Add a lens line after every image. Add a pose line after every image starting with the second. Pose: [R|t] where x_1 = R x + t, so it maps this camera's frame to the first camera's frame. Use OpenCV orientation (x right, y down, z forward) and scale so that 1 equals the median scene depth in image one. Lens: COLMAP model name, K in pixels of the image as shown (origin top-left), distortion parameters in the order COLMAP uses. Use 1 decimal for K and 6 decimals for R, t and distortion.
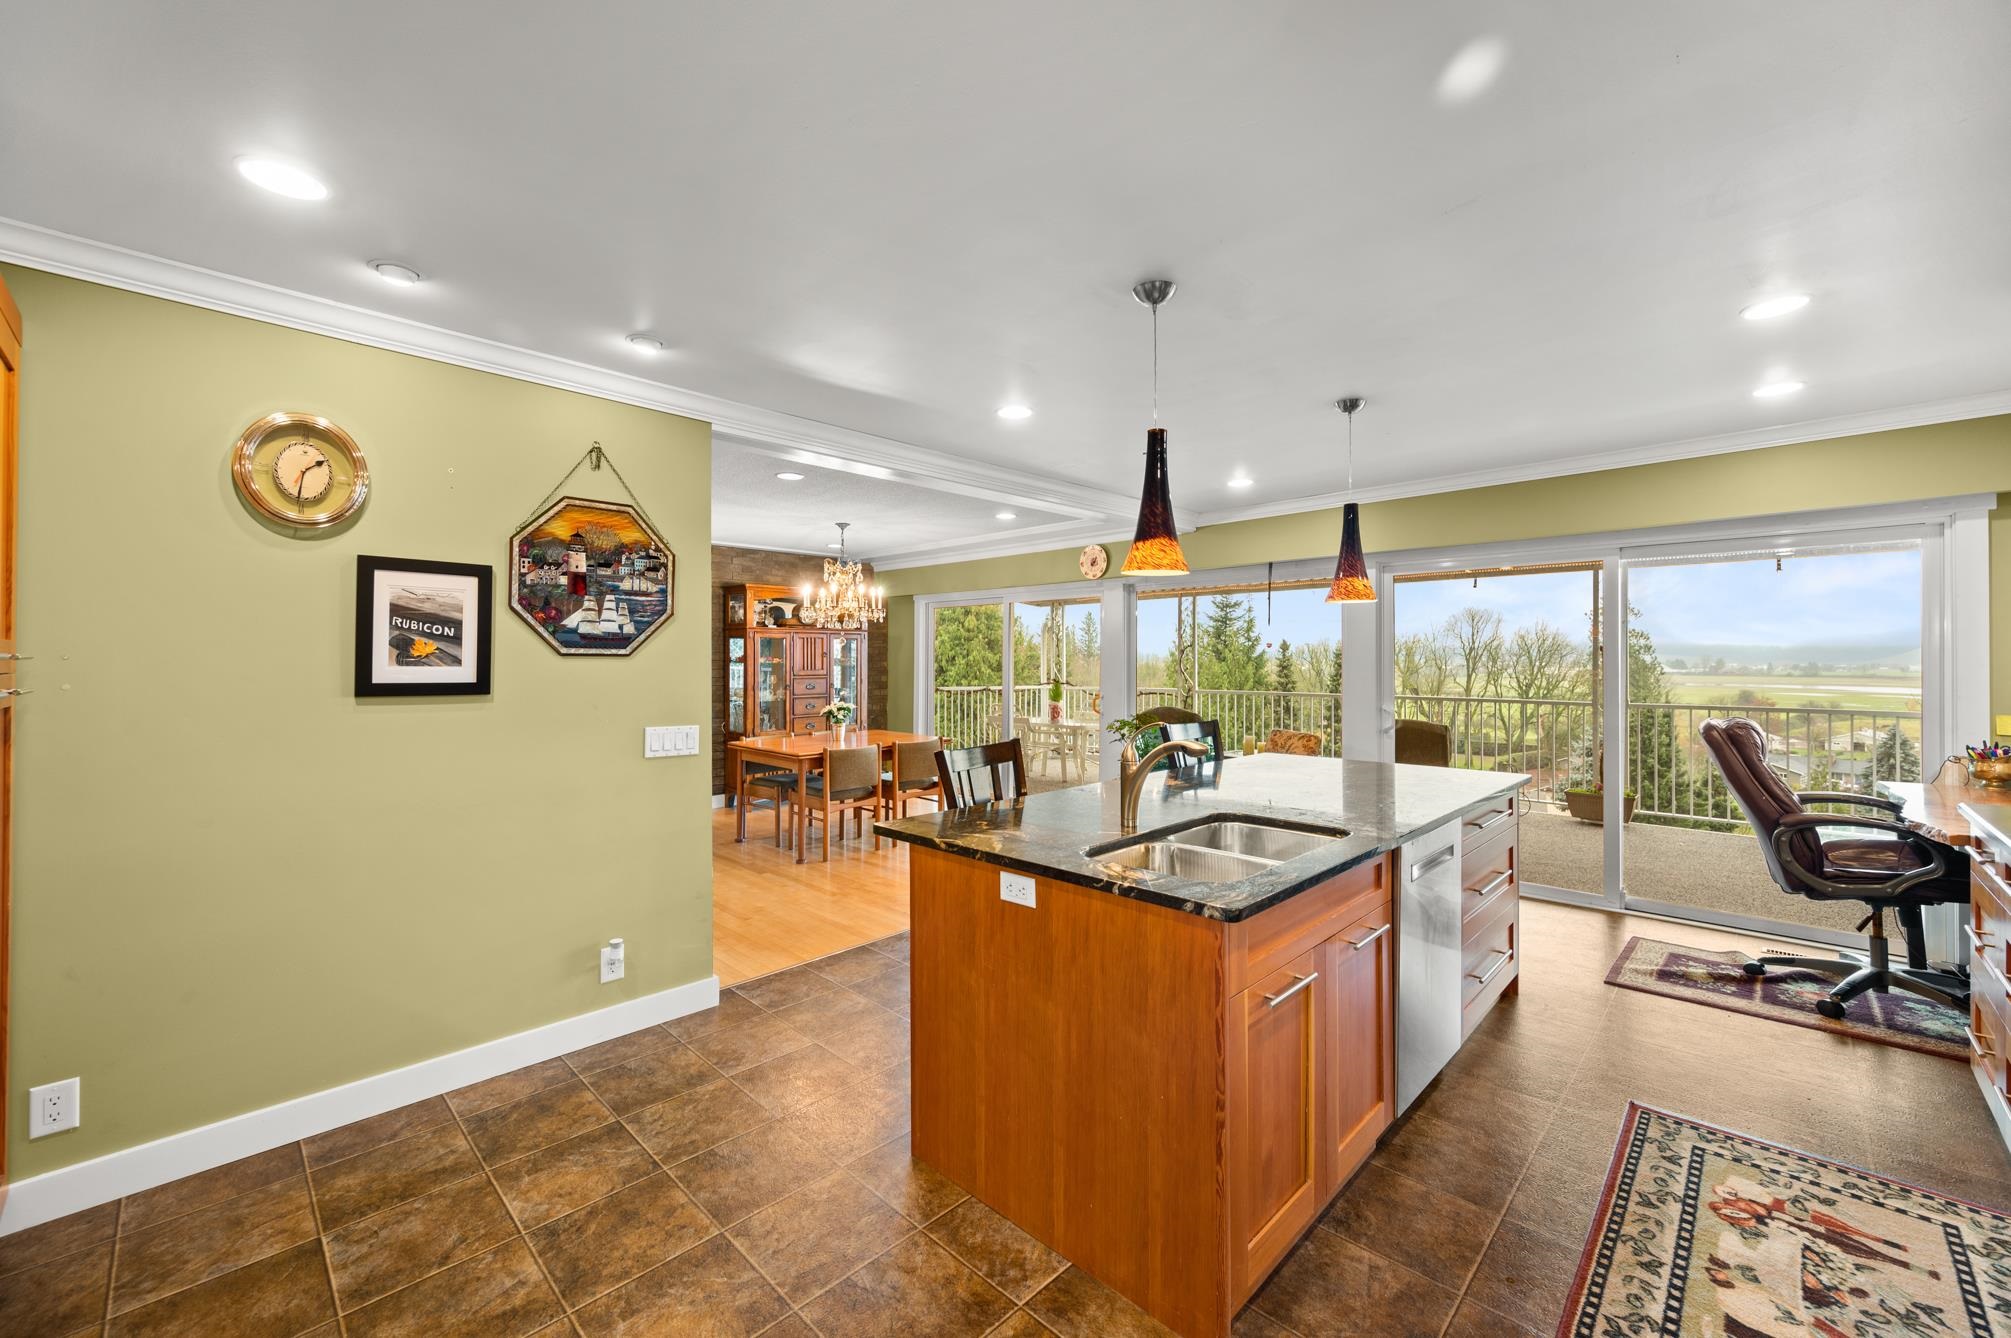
lens RADIAL K [[795.1, 0, 999.3], [0, 795.1, 659.6], [0, 0, 1]] dist [-0.003553, -0.000295]
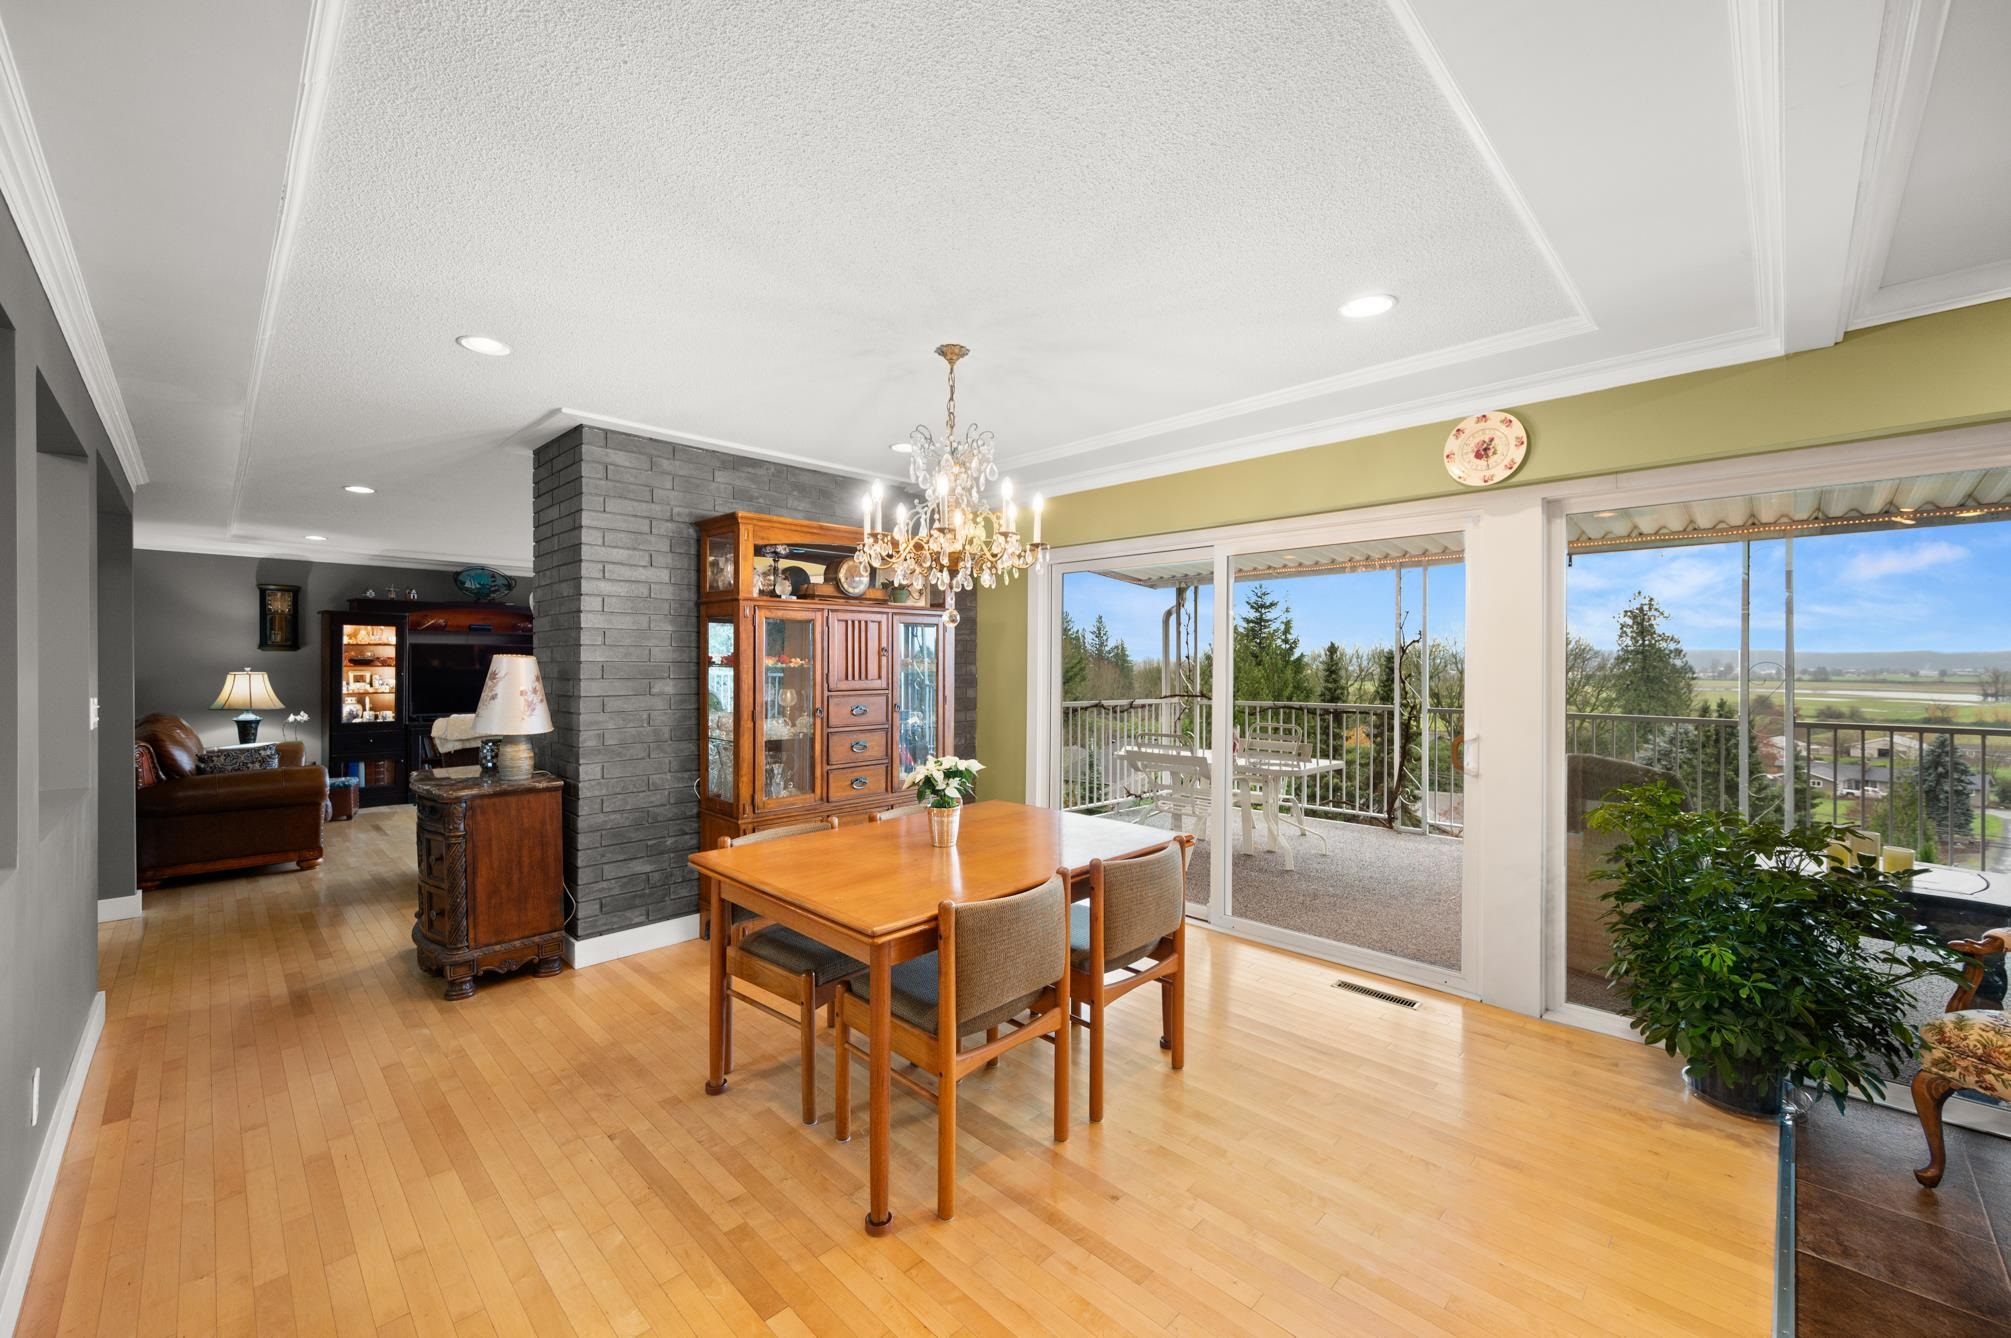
lens RADIAL K [[795.1, 0, 1005.0], [0, 795.1, 671.2], [0, 0, 1]] dist [-0.003553, -0.000295]
pose [[0.999996, 0.000767, -0.002590, -0.167137], [-0.000742, 0.999952, 0.009778, 0.002098], [0.002597, -0.009776, 0.999949, 0.561626]]
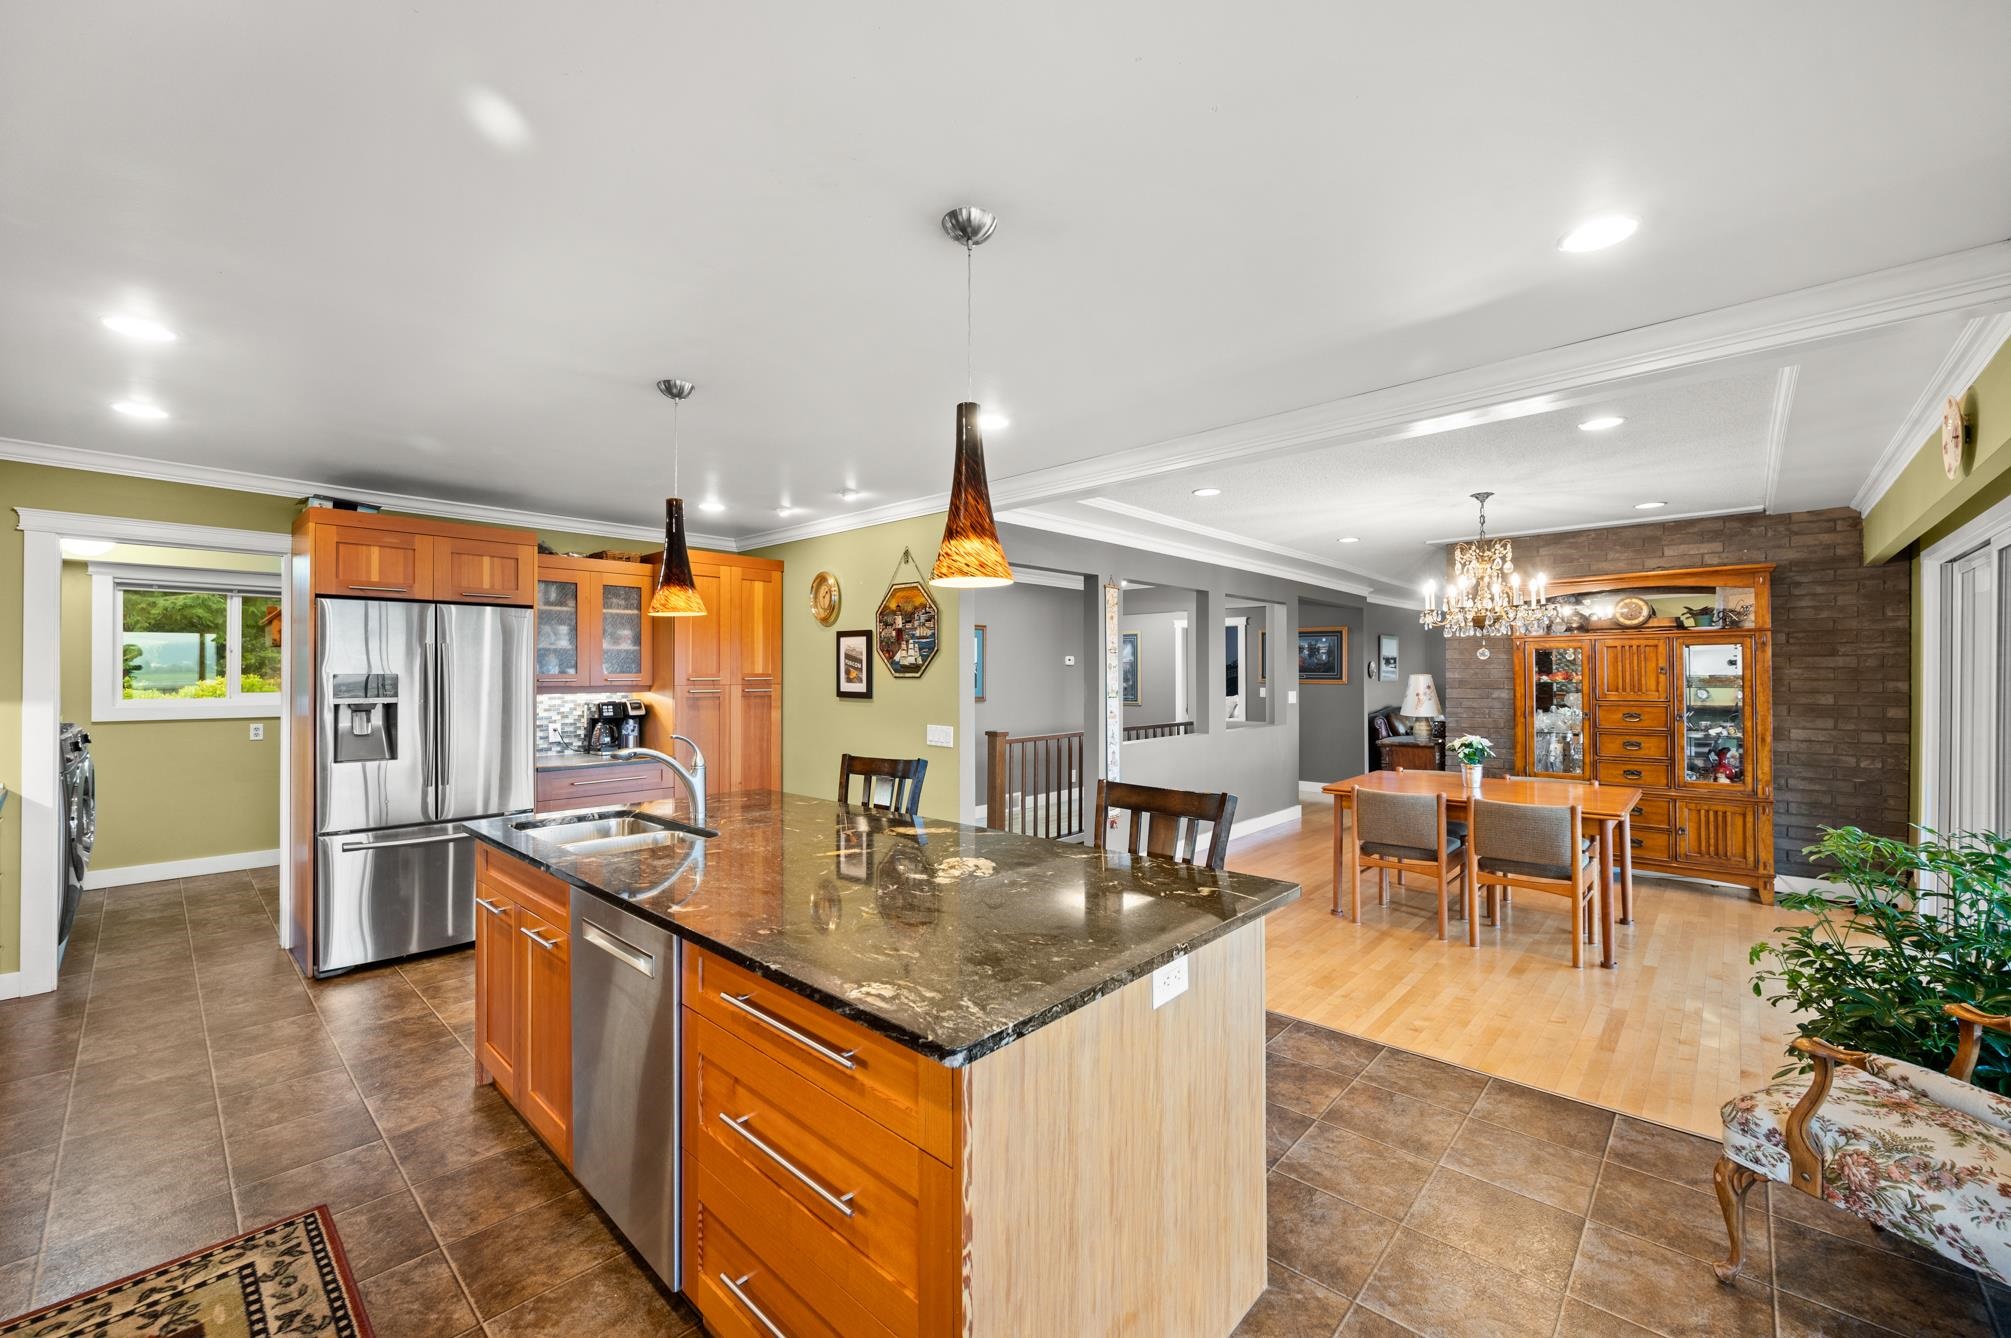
lens RADIAL K [[795.1, 0, 1005.6], [0, 795.1, 677.8], [0, 0, 1]] dist [-0.003553, -0.000295]
pose [[0.029521, 0.000587, -0.999564, 0.525215], [0.002941, 0.999995, 0.000674, -0.002325], [0.999560, -0.002960, 0.029519, 0.535821]]
